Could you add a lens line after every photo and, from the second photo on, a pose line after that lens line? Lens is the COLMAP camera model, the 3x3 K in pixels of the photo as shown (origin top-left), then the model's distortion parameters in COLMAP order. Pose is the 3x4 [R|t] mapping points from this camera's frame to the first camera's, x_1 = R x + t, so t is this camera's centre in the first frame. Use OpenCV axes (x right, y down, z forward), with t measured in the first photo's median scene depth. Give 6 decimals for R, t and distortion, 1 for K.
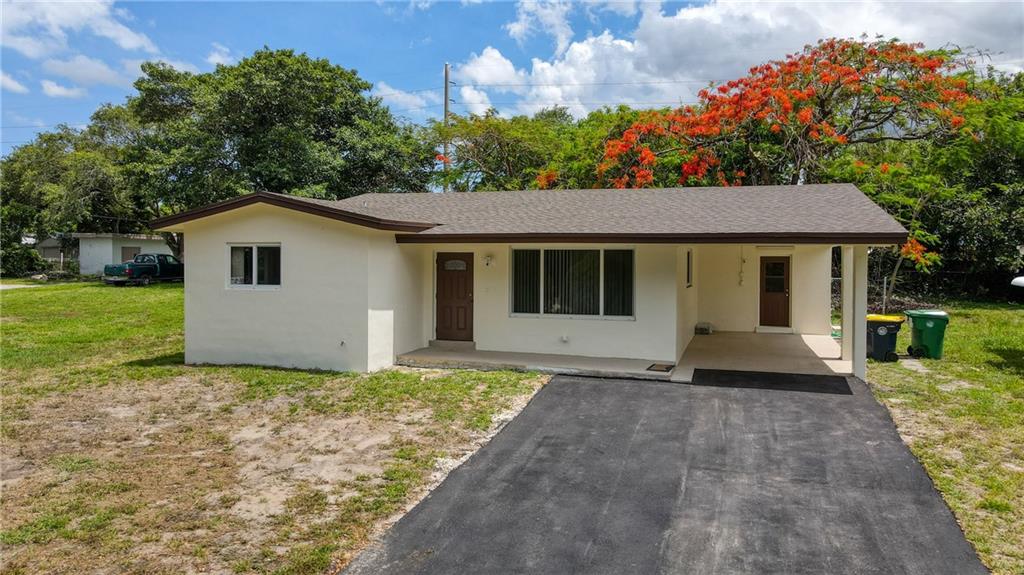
lens RADIAL K [[741.5, 0, 512.0], [0, 741.5, 287.5], [0, 0, 1]] dist [0.030850, -0.005234]
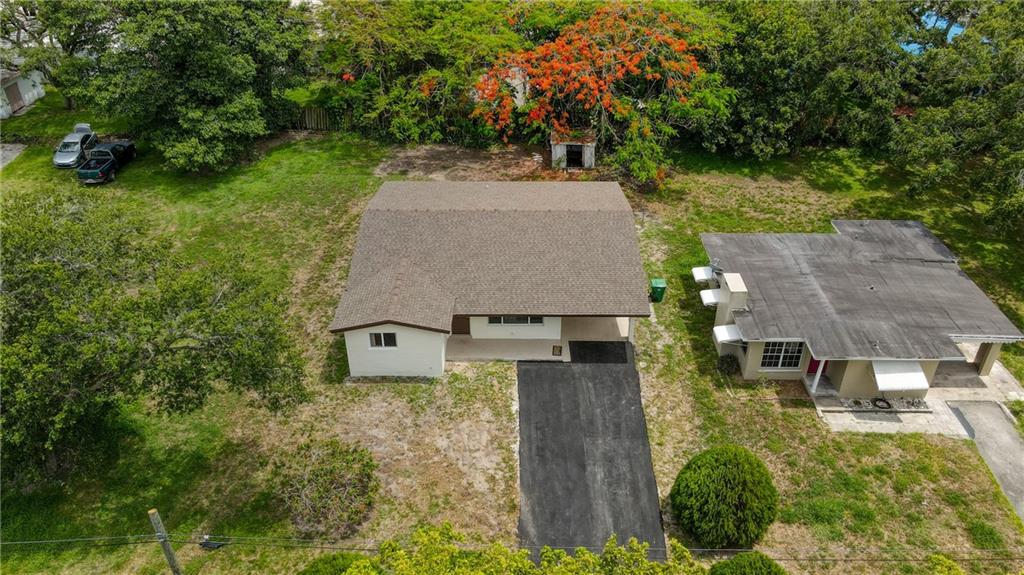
lens RADIAL K [[742.9, 0, 512.0], [0, 742.9, 287.5], [0, 0, 1]] dist [0.025414, -0.000063]
pose [[0.955746, -0.163569, 0.244530, -0.483030], [0.015450, 0.857948, 0.513505, -1.263332], [-0.293787, -0.487002, 0.822507, -0.831858]]
